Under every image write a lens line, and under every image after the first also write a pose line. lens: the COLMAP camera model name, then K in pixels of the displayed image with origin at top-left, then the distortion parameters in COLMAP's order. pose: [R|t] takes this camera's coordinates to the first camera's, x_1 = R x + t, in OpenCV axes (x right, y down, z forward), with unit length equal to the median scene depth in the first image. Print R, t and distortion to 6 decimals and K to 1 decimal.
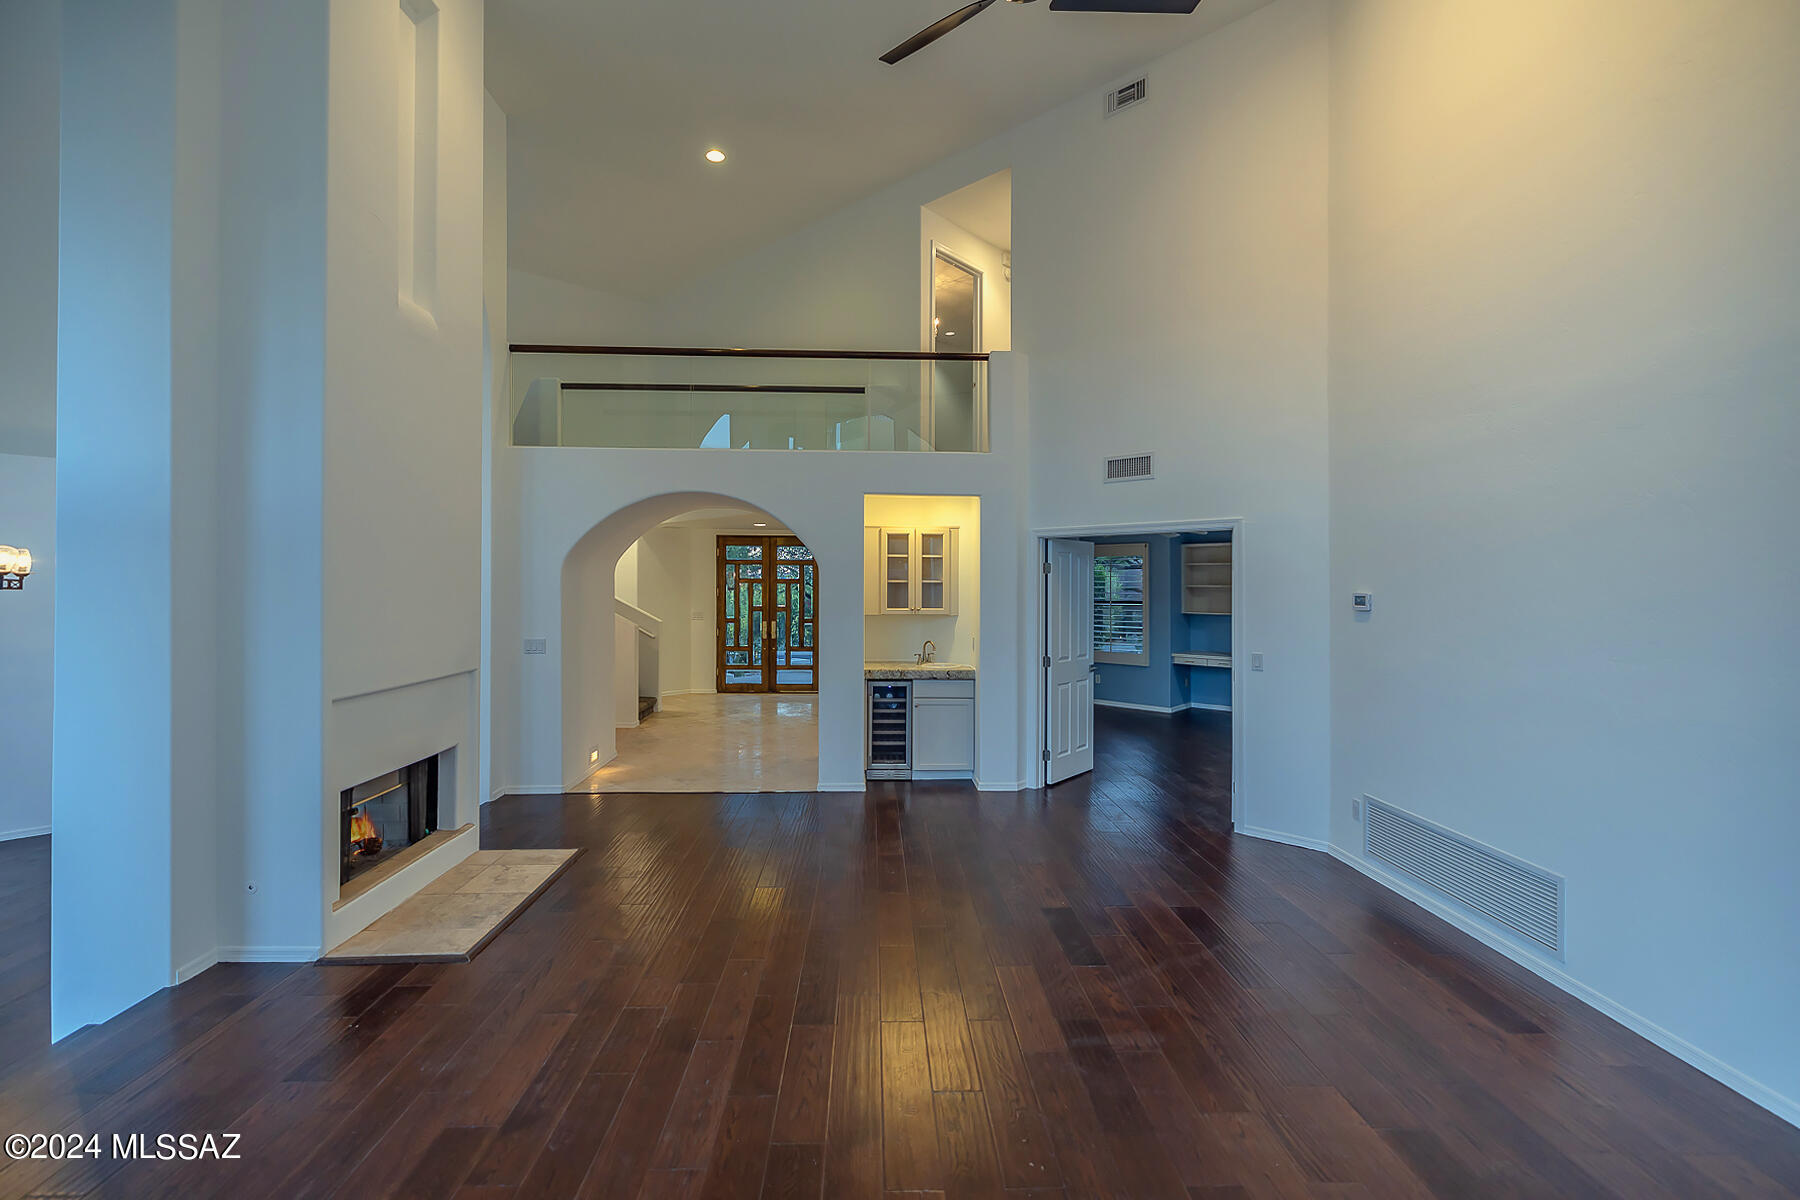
lens RADIAL K [[798.2, 0, 894.7], [0, 798.2, 584.3], [0, 0, 1]] dist [0.008462, 0.000116]
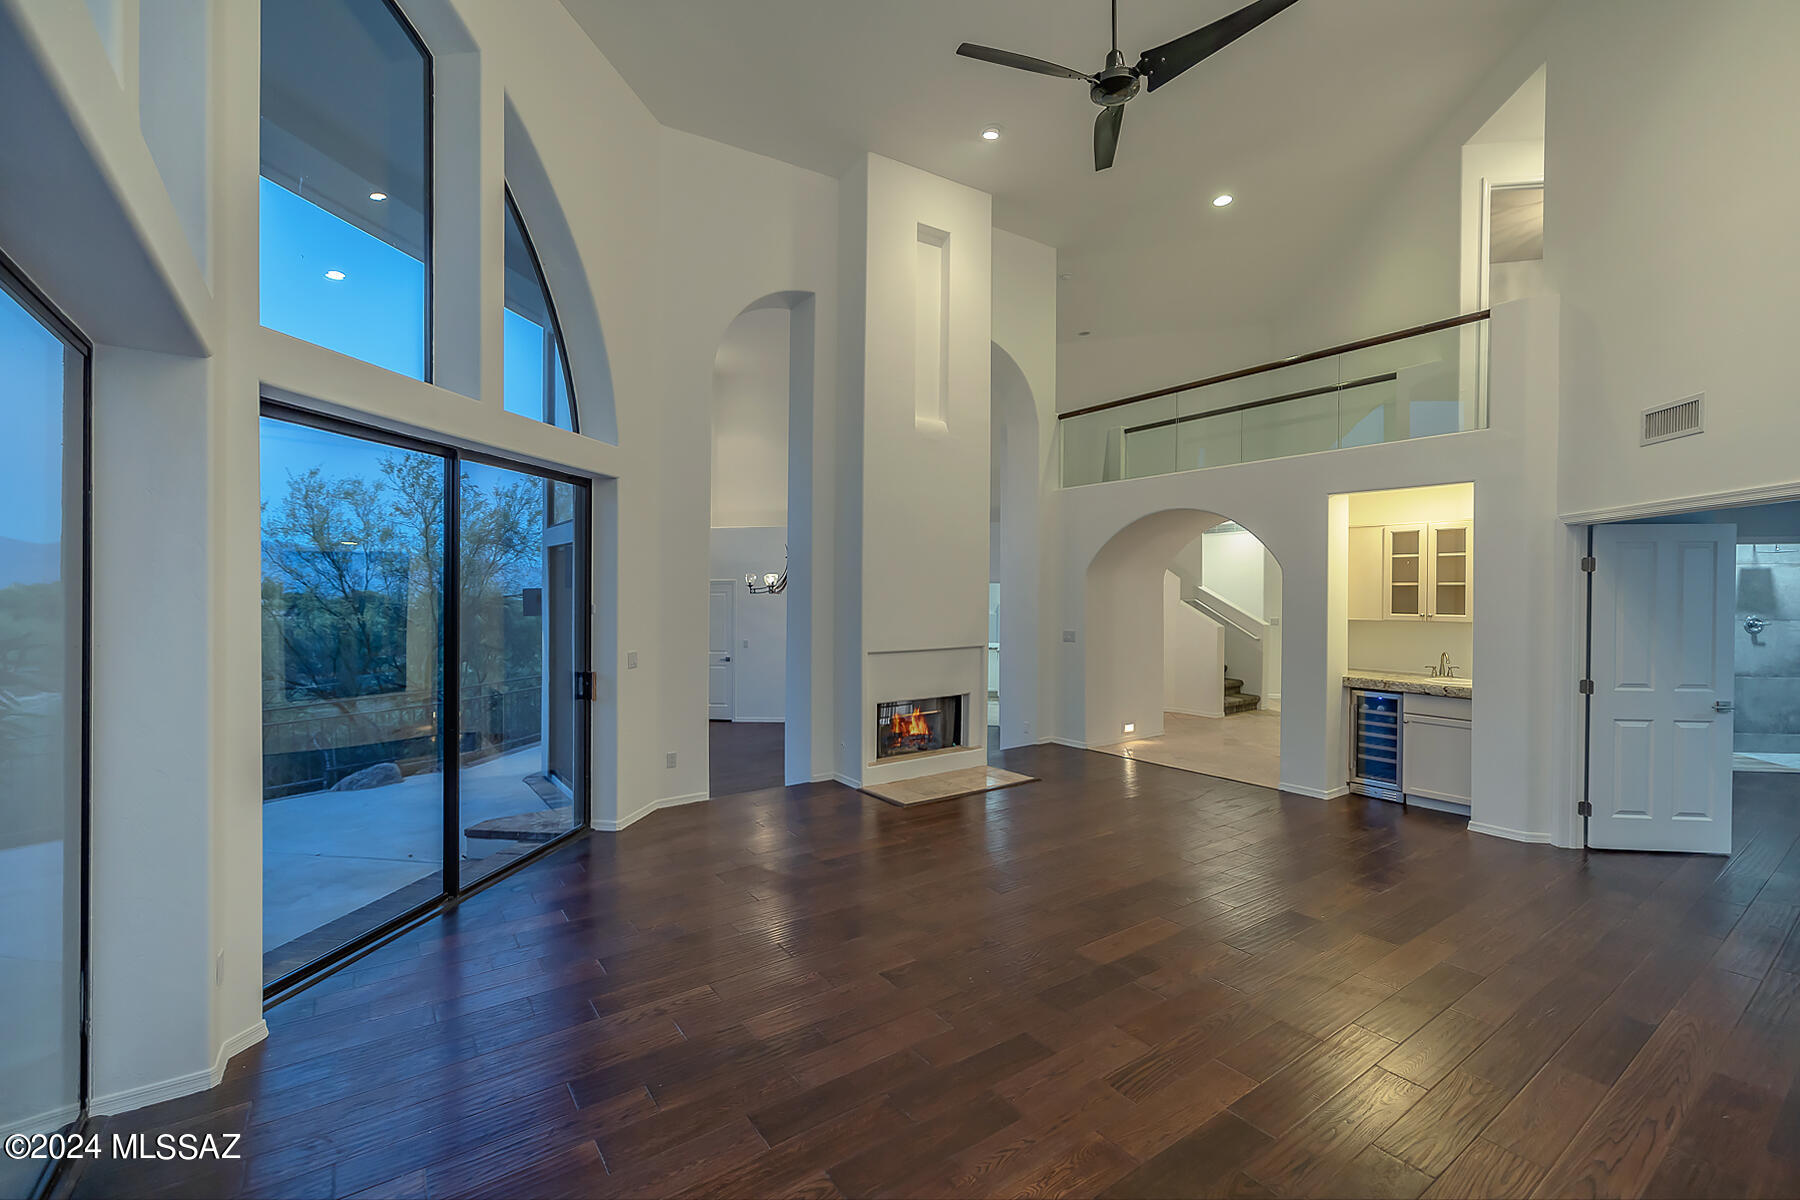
lens RADIAL K [[775.7, 0, 900.0], [0, 775.7, 600.0], [0, 0, 1]] dist [0.001966, 0.000284]
pose [[0.551922, 0.003858, -0.833887, 0.442476], [0.002259, 0.999979, 0.006121, 0.007566], [0.833892, -0.005262, 0.551902, 0.039615]]
